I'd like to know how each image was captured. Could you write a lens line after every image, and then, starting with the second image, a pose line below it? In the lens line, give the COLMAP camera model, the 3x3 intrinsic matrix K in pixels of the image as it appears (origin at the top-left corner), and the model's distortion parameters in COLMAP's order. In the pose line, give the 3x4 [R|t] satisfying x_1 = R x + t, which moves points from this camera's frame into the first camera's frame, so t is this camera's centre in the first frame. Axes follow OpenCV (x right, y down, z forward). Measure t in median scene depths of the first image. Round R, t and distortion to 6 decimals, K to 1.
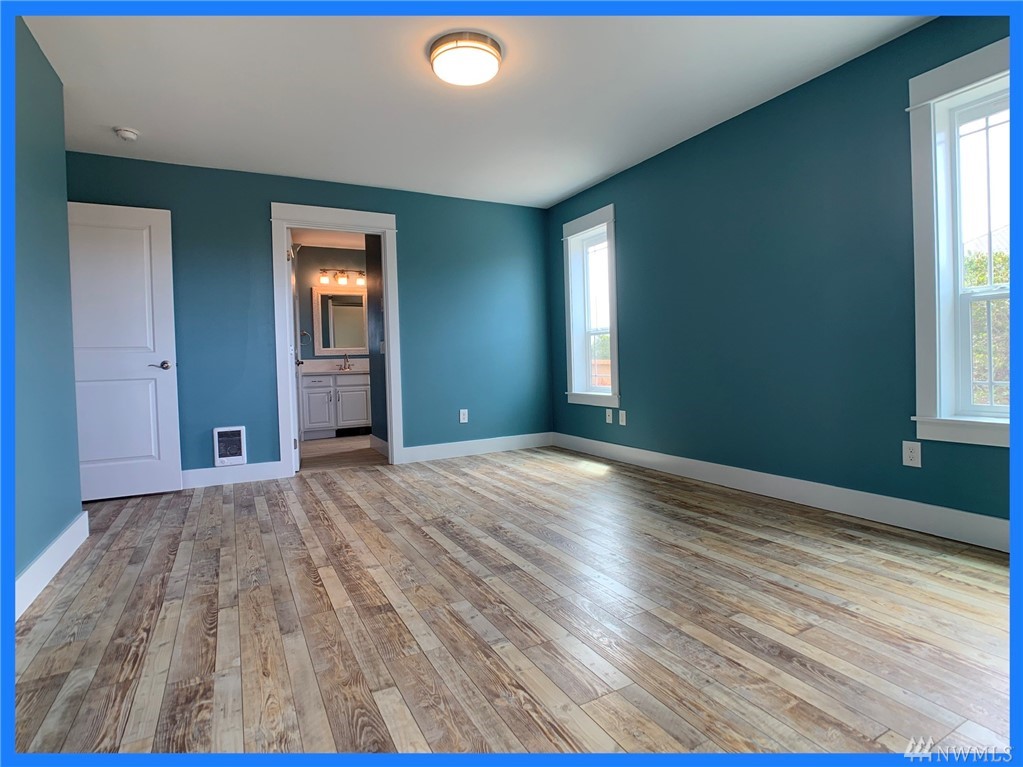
lens RADIAL K [[527.5, 0, 506.8], [0, 527.5, 377.4], [0, 0, 1]] dist [-0.056209, 0.025297]
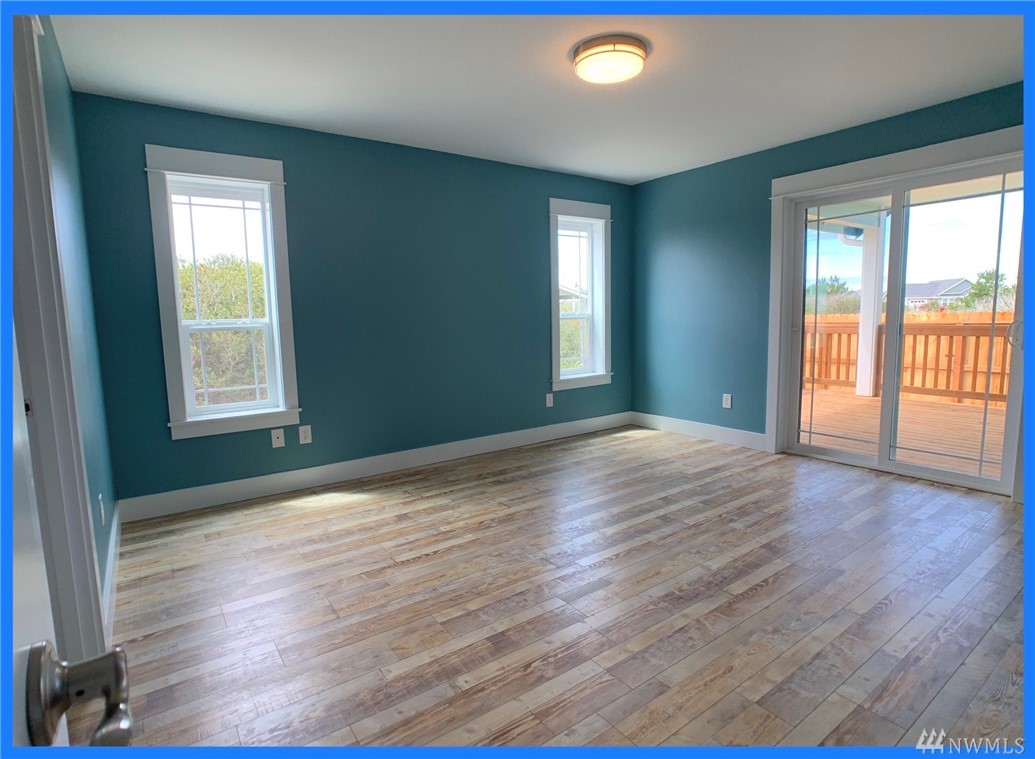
lens RADIAL K [[536.2, 0, 517.5], [0, 536.2, 379.5], [0, 0, 1]] dist [-0.004221, 0.000387]
pose [[-0.136137, -0.090746, 0.986525, -1.200057], [0.055717, 0.993519, 0.099078, -0.135547], [-0.989122, 0.068454, -0.130199, 1.451362]]
